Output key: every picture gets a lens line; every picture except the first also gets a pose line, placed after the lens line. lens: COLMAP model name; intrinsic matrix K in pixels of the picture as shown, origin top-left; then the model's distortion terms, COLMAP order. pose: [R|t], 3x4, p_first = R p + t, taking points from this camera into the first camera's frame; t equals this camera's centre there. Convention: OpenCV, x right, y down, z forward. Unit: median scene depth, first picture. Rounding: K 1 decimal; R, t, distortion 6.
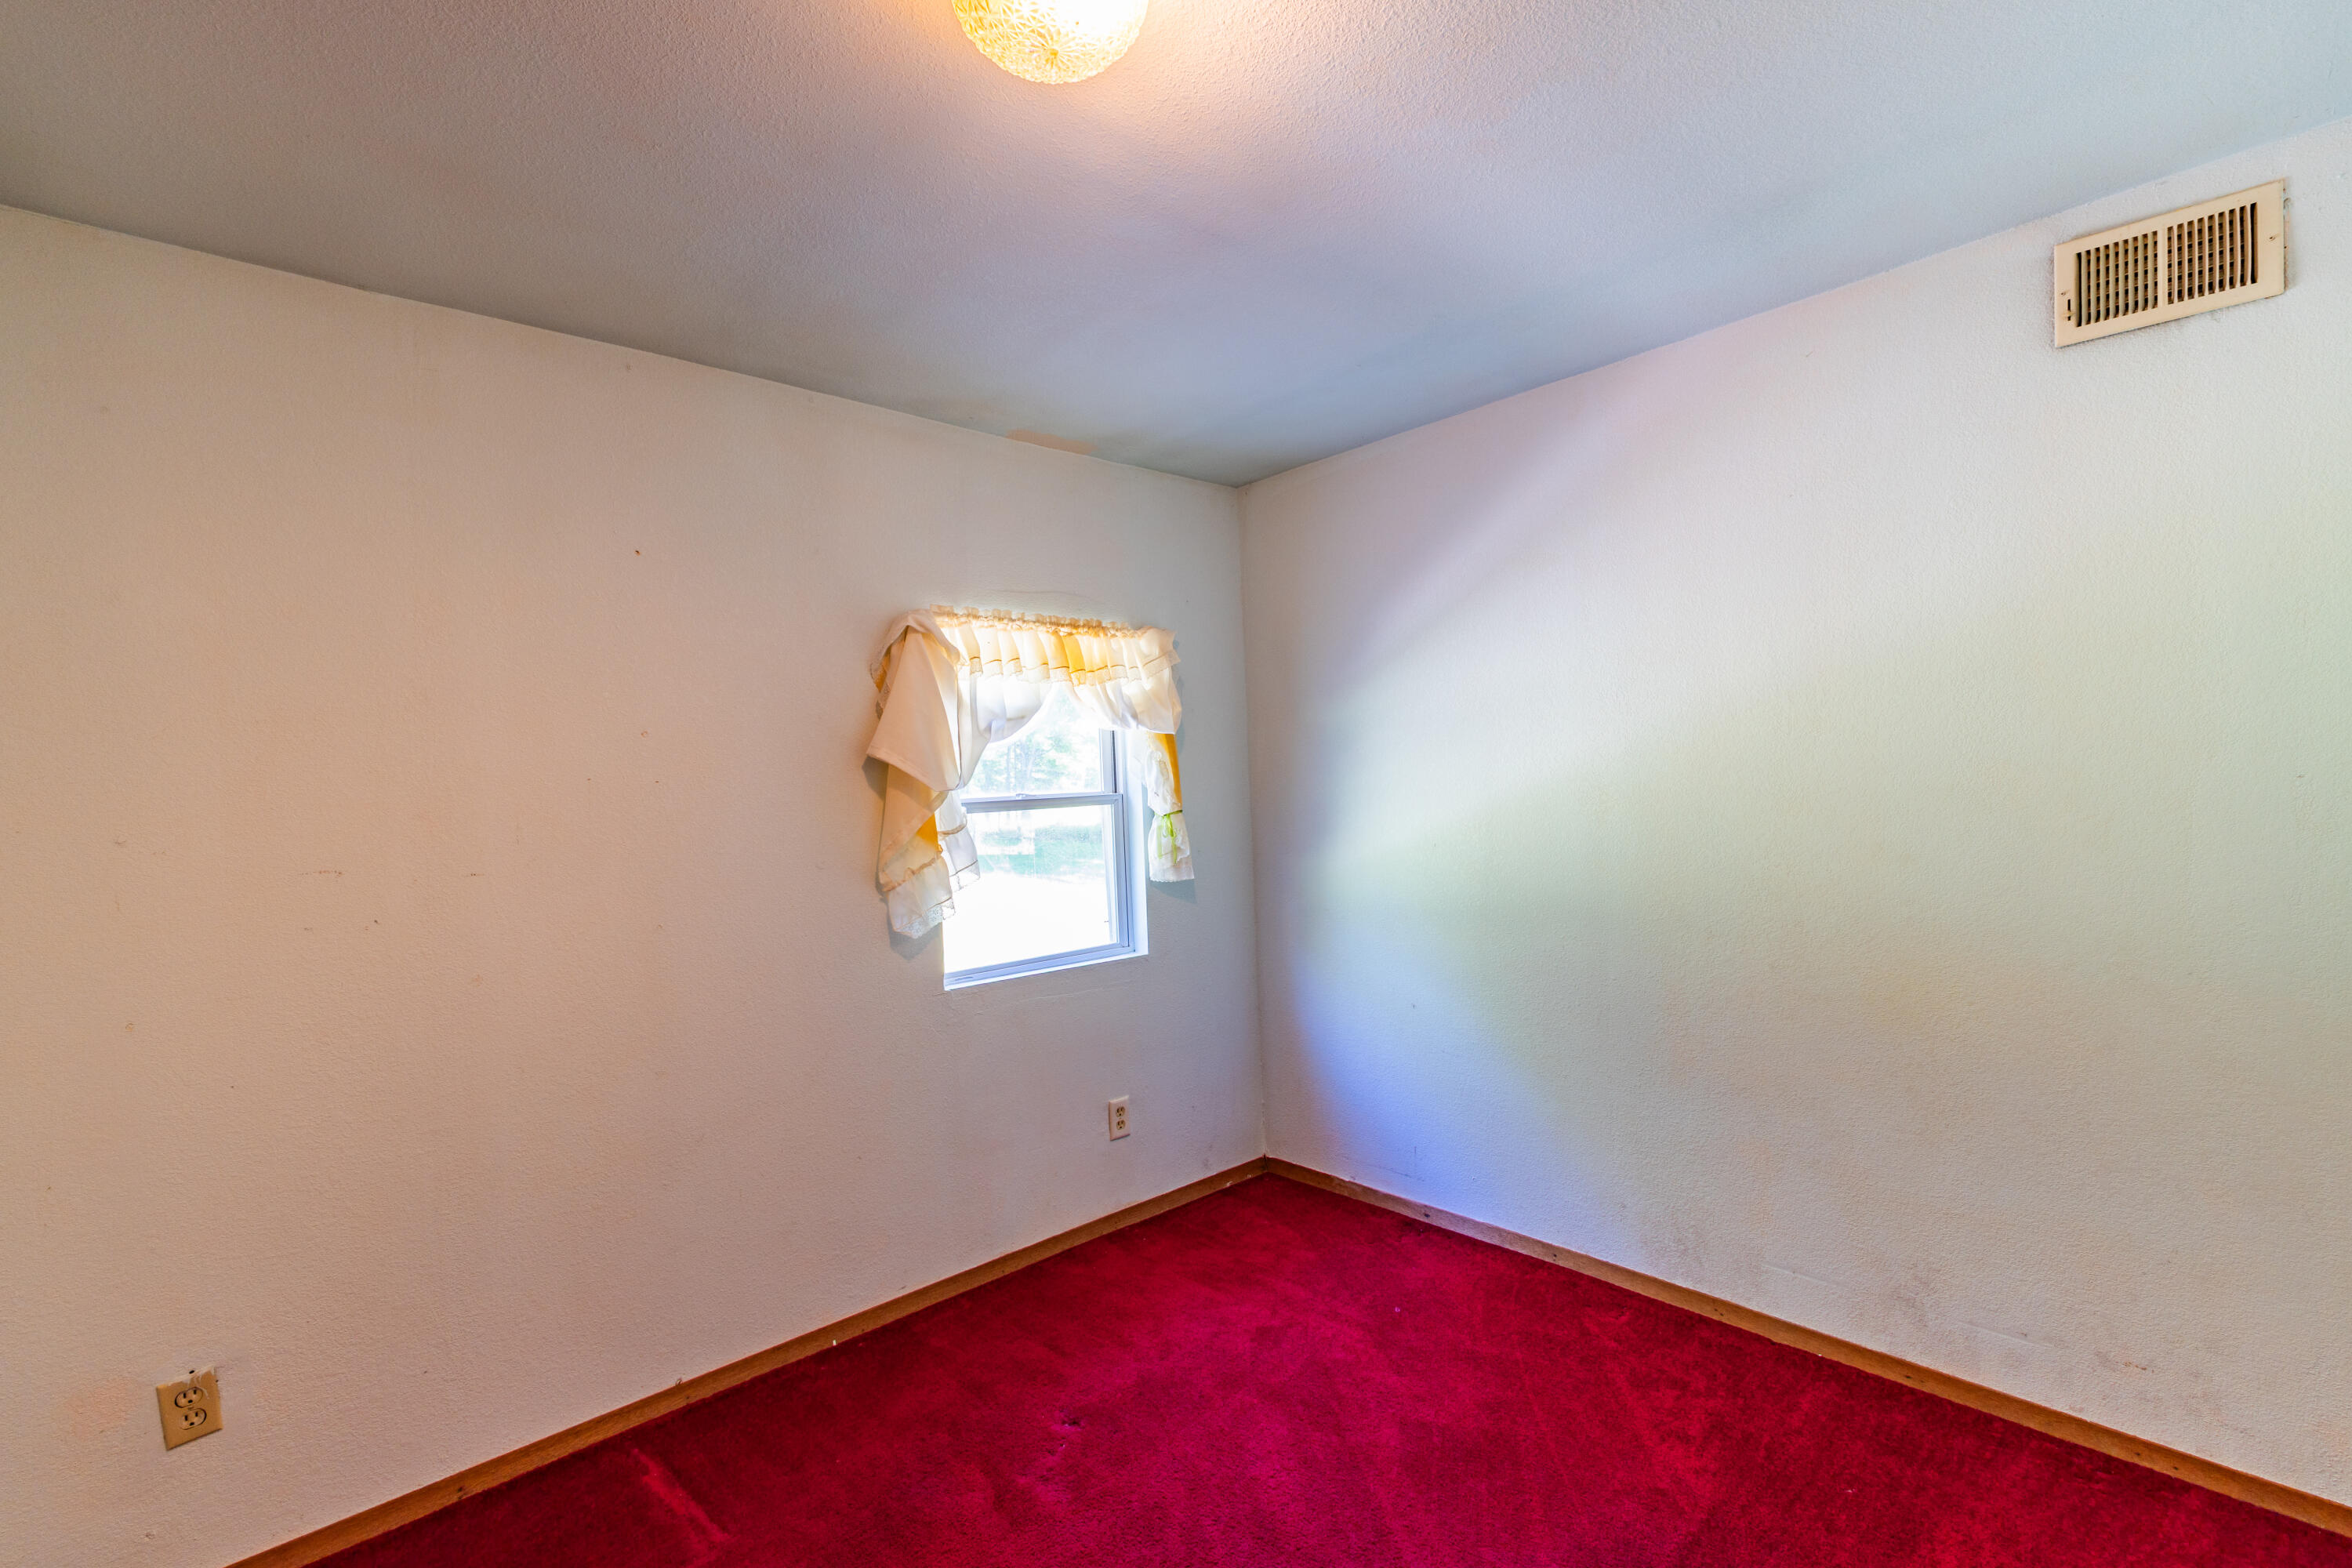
lens RADIAL K [[1000.7, 0, 1176.0], [0, 1000.7, 784.0], [0, 0, 1]] dist [-0.000183, -0.000160]
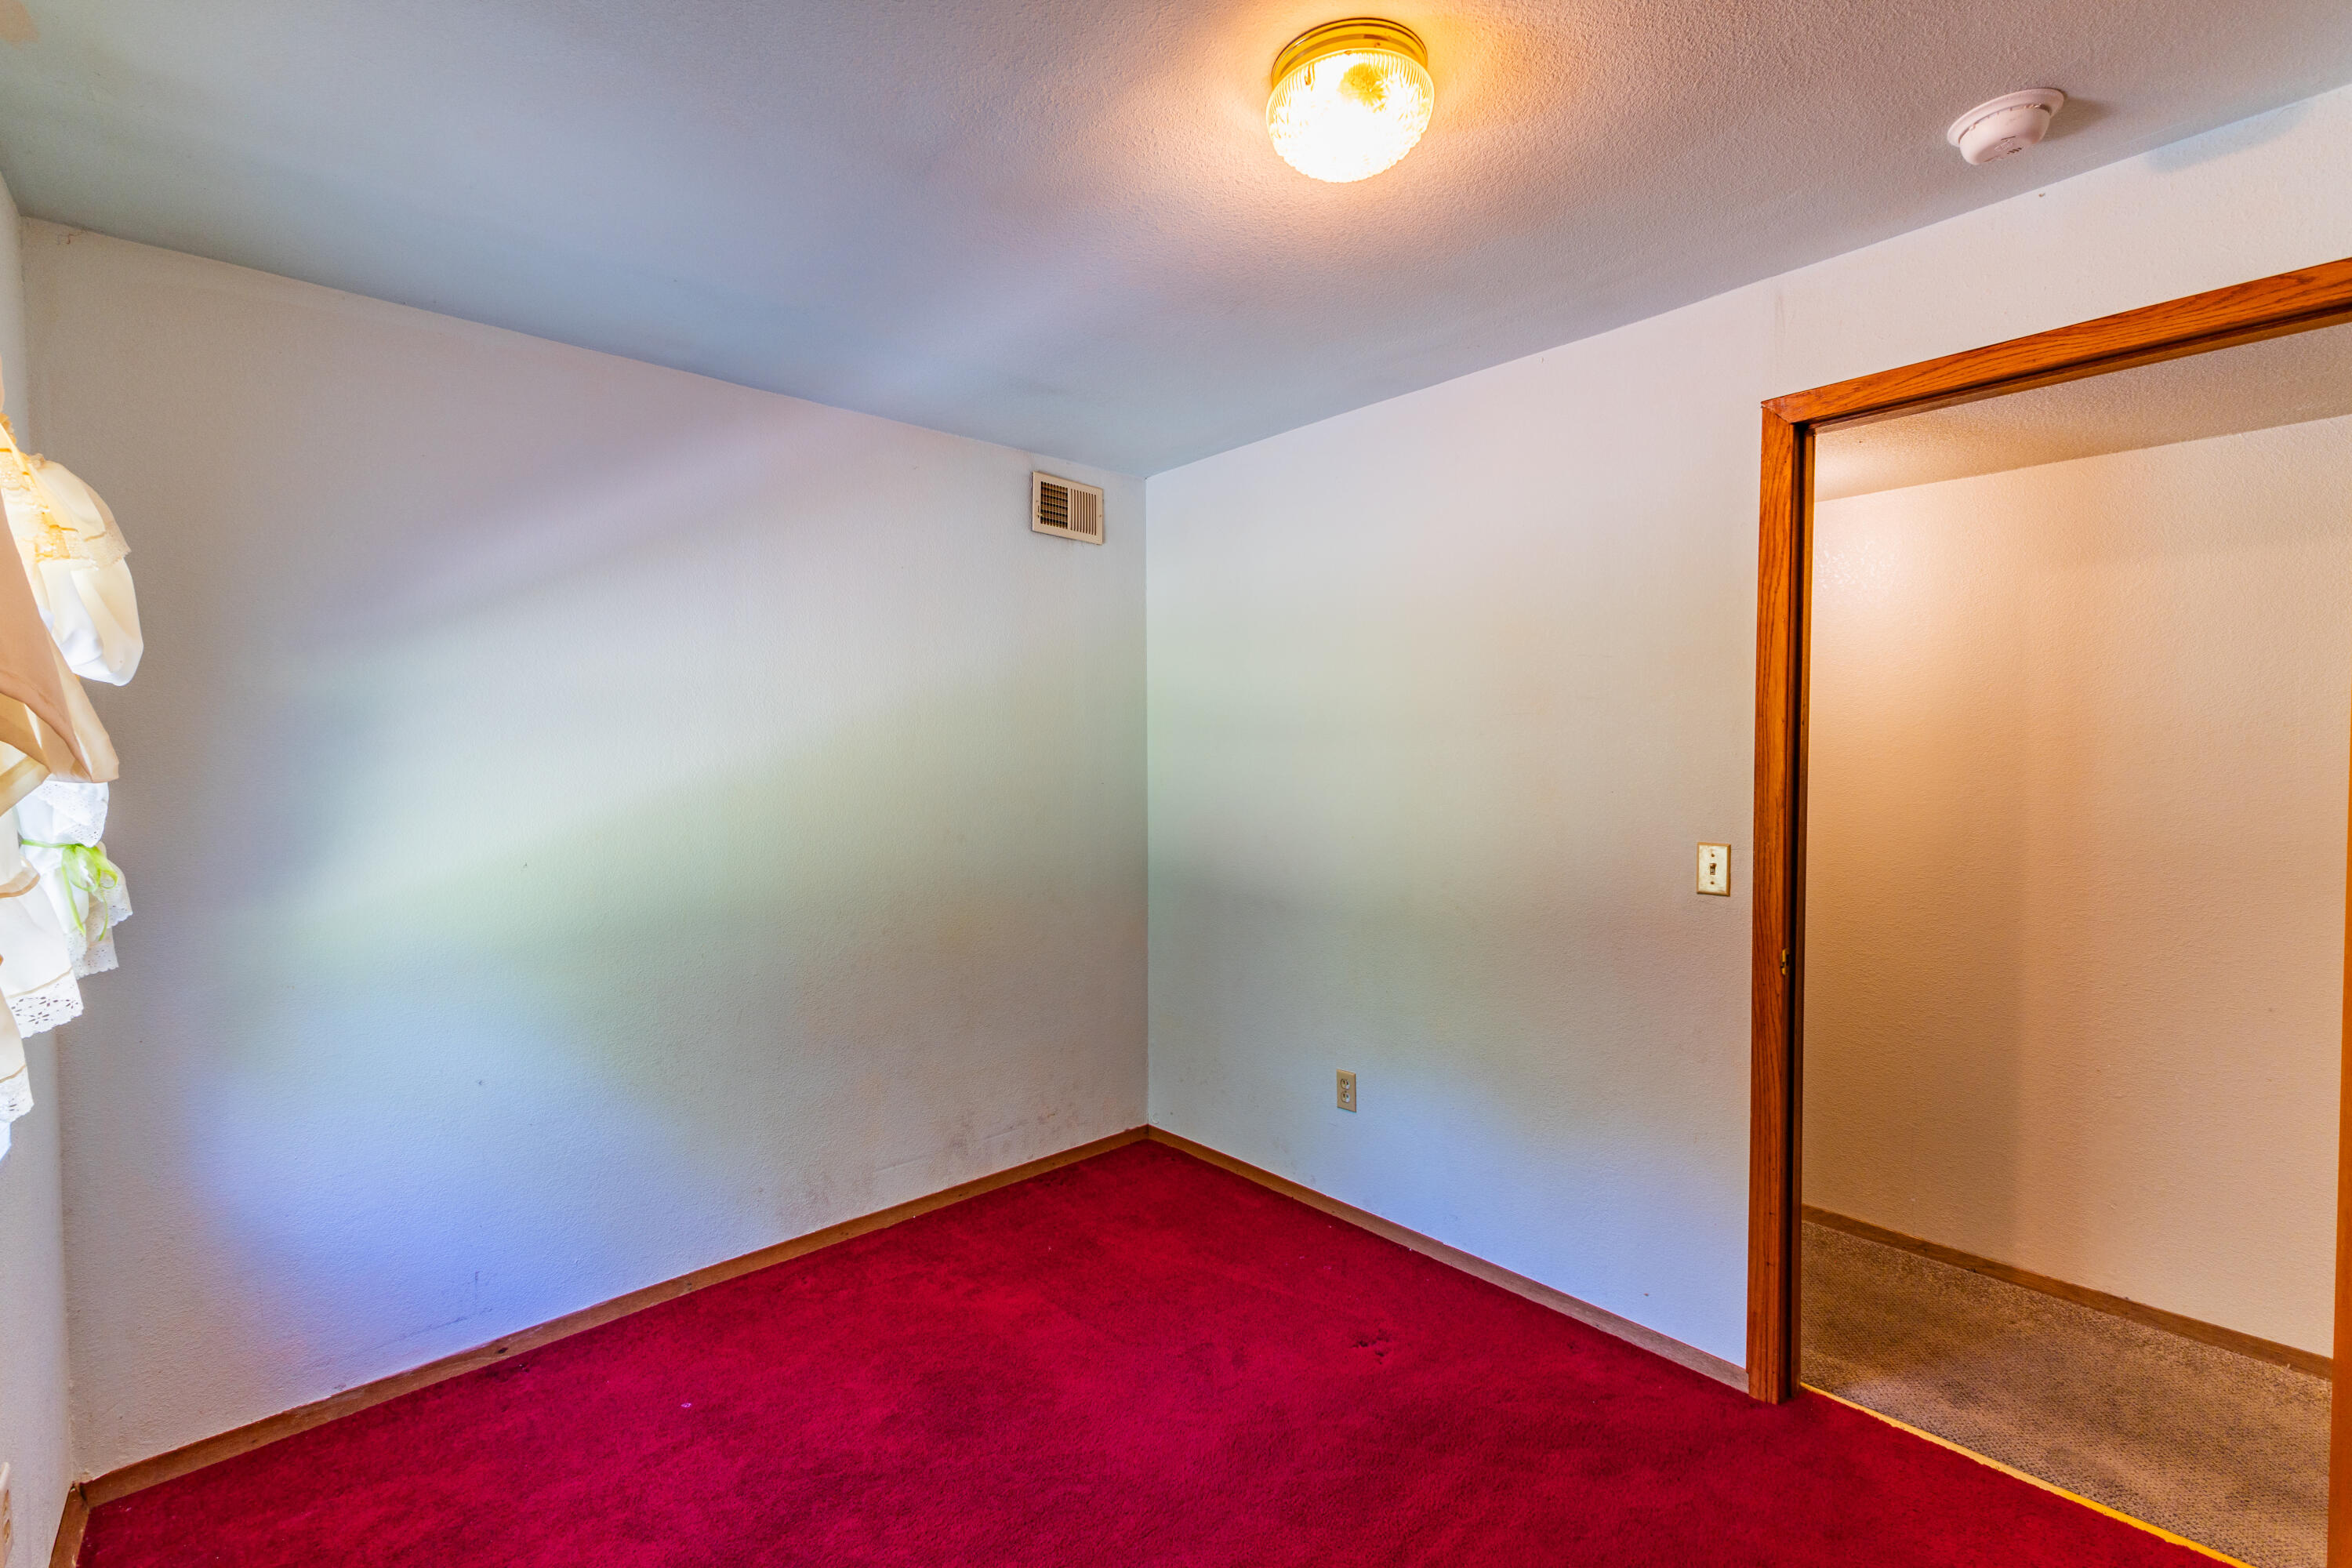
lens RADIAL K [[1016.4, 0, 1183.5], [0, 1016.4, 790.4], [0, 0, 1]] dist [0.000009, 0.000684]
pose [[0.003041, -0.005594, 0.999980, -0.766907], [0.002167, 0.999982, 0.005587, -0.007239], [-0.999993, 0.002150, 0.003053, 0.679929]]
